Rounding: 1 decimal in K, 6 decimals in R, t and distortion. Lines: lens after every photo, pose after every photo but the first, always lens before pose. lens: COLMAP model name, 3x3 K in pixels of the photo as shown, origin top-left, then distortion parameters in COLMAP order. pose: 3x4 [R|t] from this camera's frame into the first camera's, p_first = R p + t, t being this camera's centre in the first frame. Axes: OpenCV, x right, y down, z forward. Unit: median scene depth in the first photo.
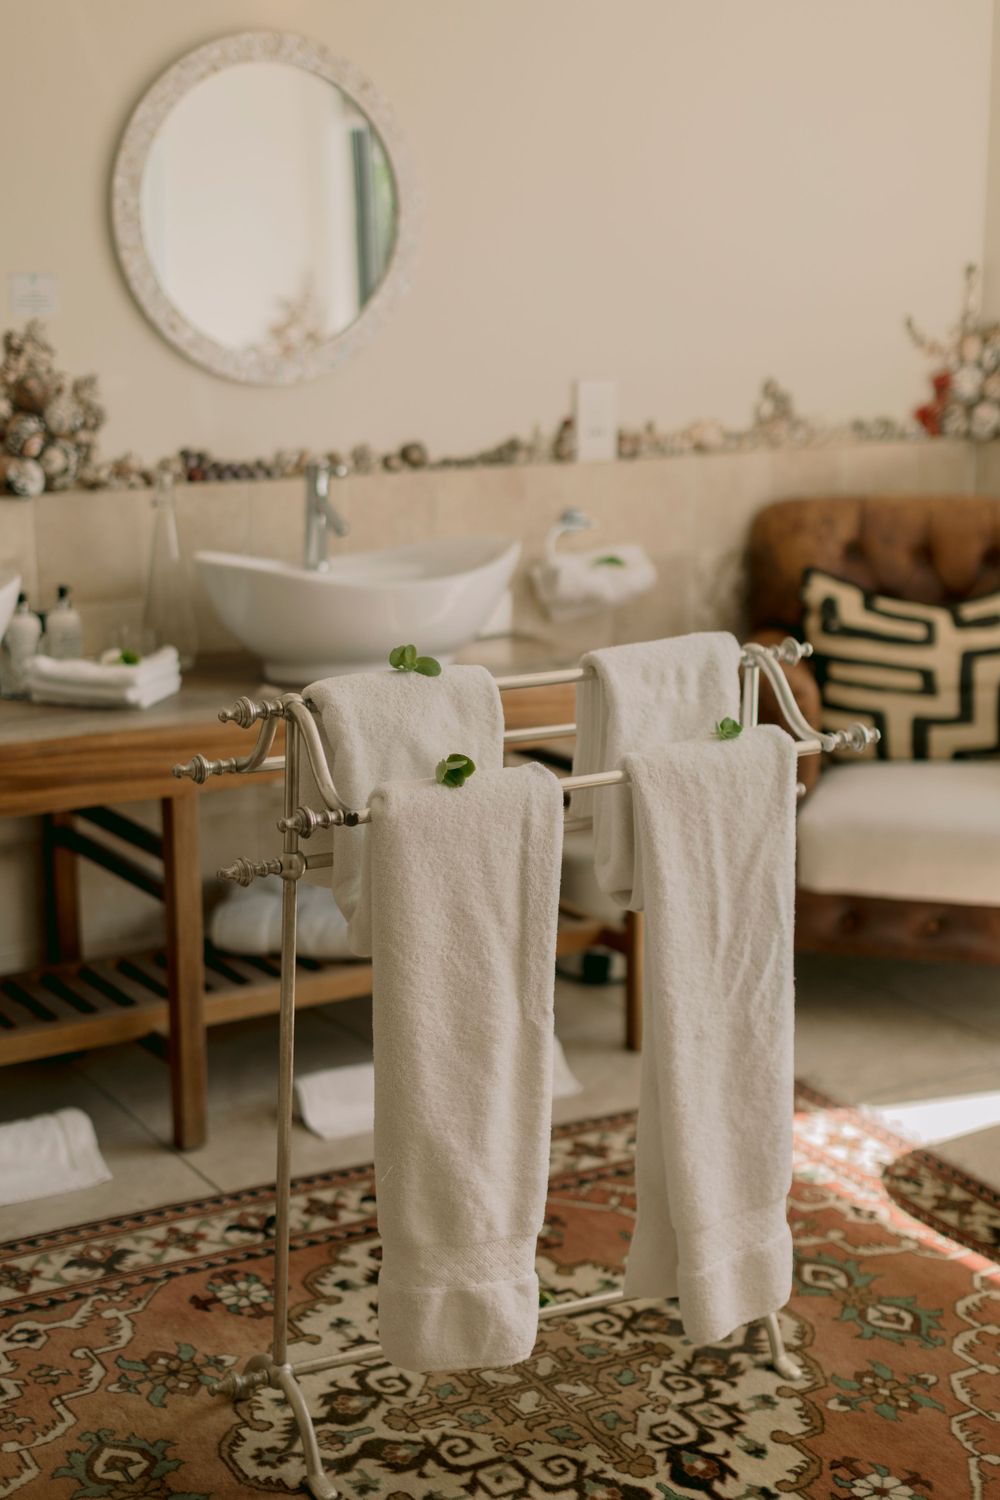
lens RADIAL K [[2171.9, 0, 515.4], [0, 2171.9, 725.2], [0, 0, 1]] dist [0.030644, 0.000000]
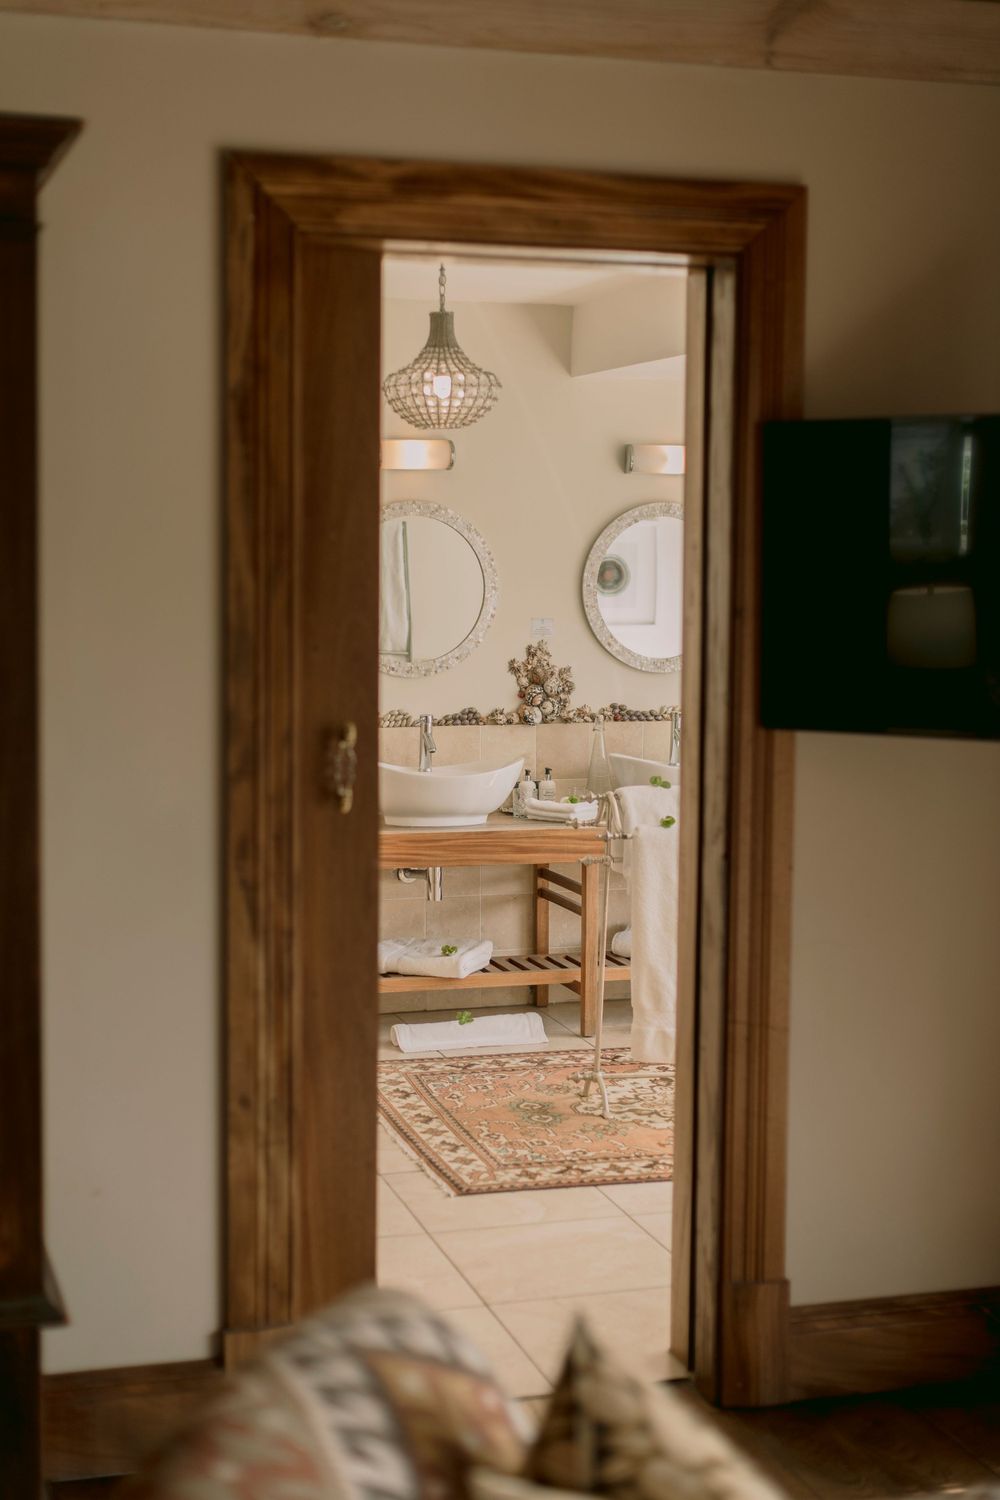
lens RADIAL K [[2171.9, 0, 497.7], [0, 2171.9, 753.1], [0, 0, 1]] dist [0.030644, 0.000000]
pose [[0.961375, 0.030846, -0.273509, 0.307244], [-0.063062, 0.991952, -0.109791, 0.150486], [0.267921, 0.122799, 0.955583, -0.974590]]
